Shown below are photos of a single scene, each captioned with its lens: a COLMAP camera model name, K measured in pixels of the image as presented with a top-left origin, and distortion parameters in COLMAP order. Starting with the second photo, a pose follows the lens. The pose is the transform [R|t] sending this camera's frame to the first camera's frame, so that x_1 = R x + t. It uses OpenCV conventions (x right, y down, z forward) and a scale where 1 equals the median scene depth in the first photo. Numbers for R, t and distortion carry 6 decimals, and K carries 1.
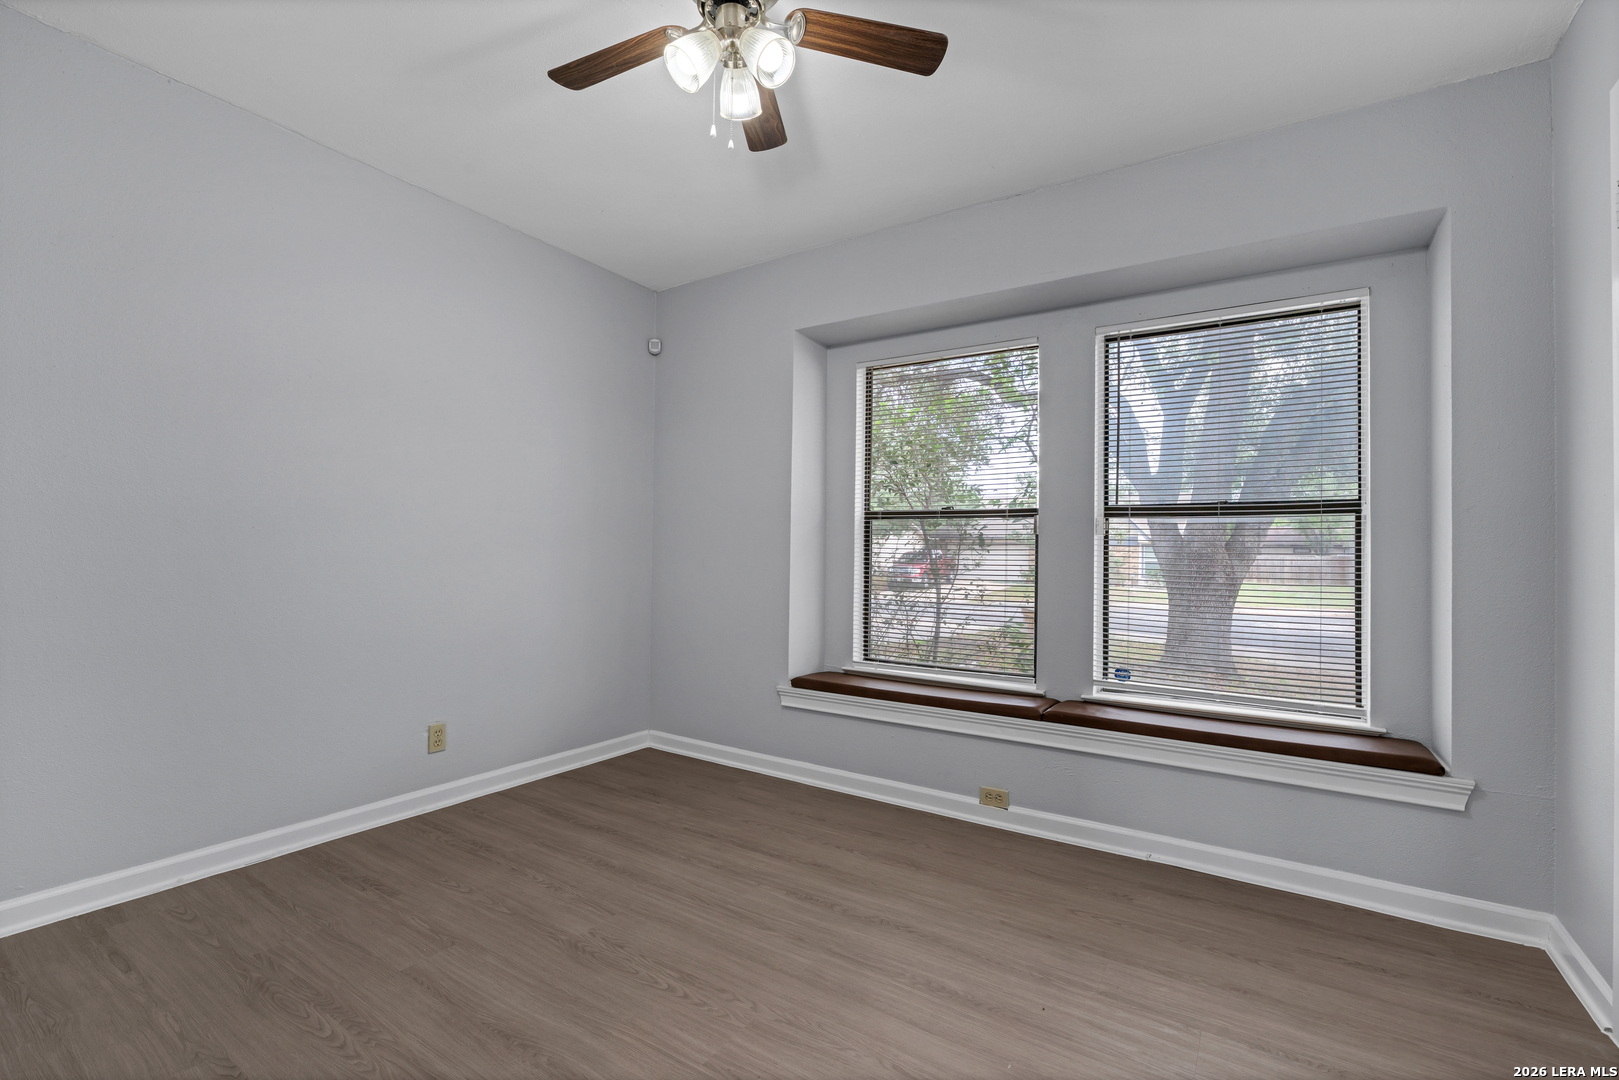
lens RADIAL K [[714.7, 0, 808.9], [0, 714.7, 544.8], [0, 0, 1]] dist [0.001669, 0.000261]
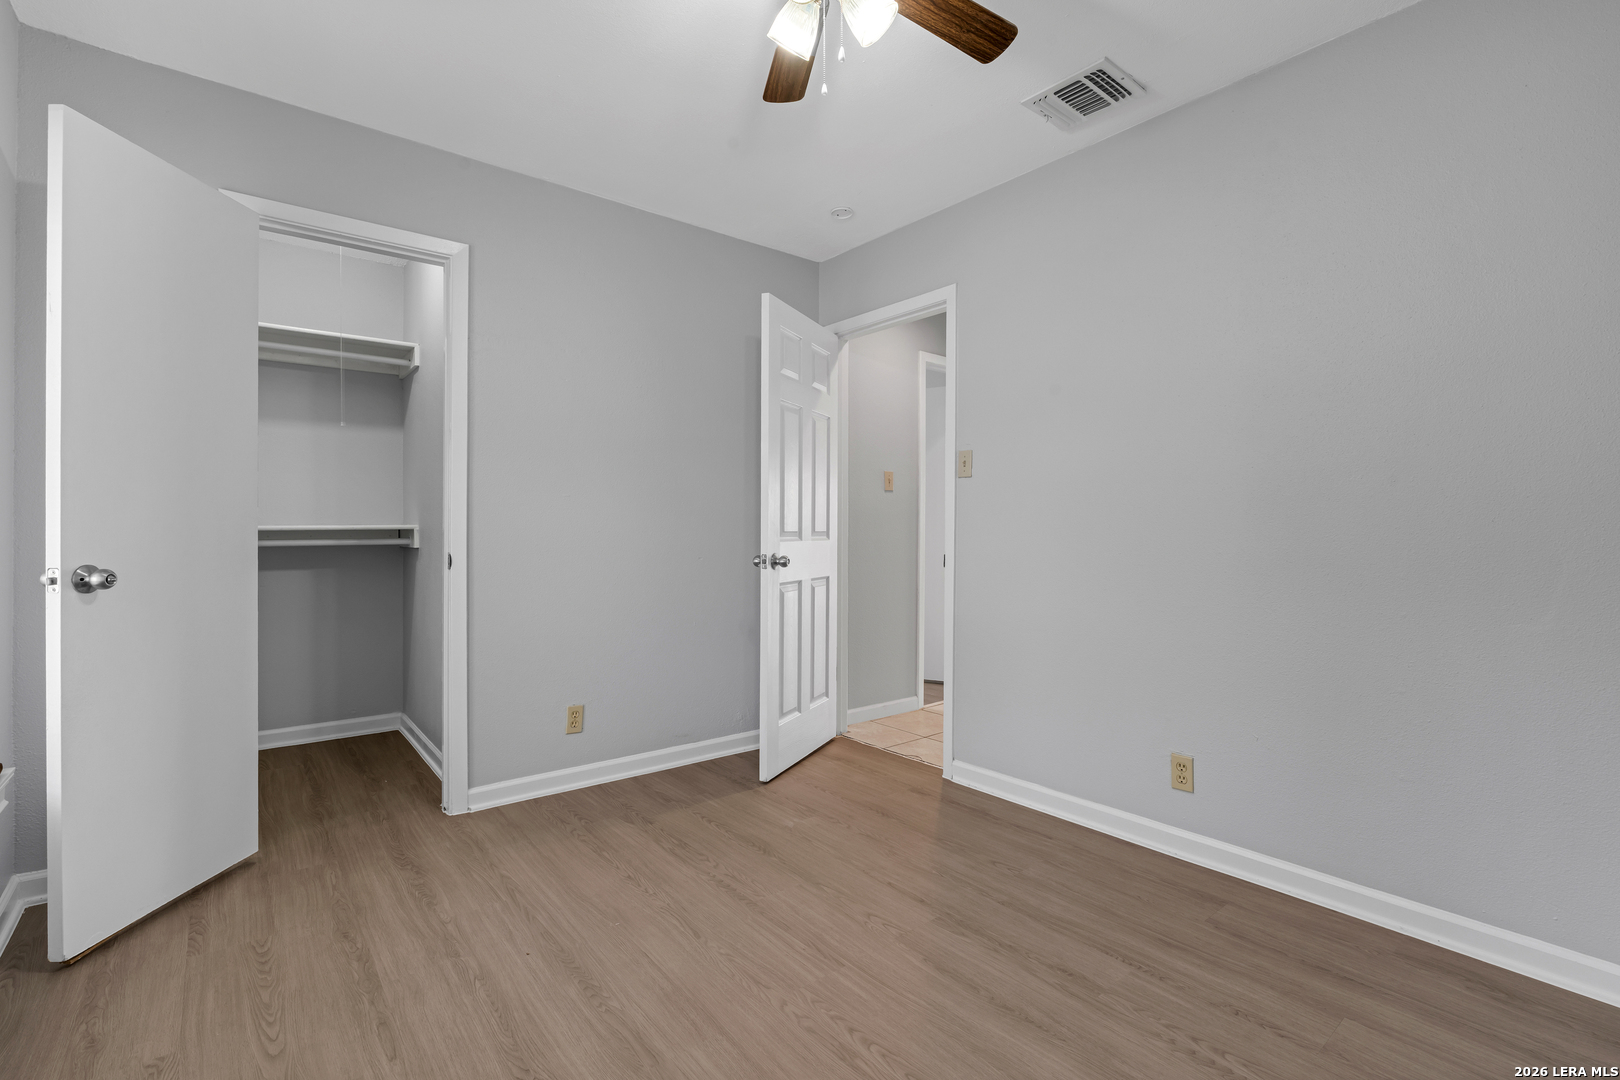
lens RADIAL K [[715.1, 0, 817.0], [0, 715.1, 530.6], [0, 0, 1]] dist [0.001669, 0.000261]
pose [[-0.953075, -0.017363, 0.302236, -0.397224], [-0.020334, 0.999771, -0.006688, 0.015506], [-0.302050, -0.012520, -0.953210, 1.904185]]
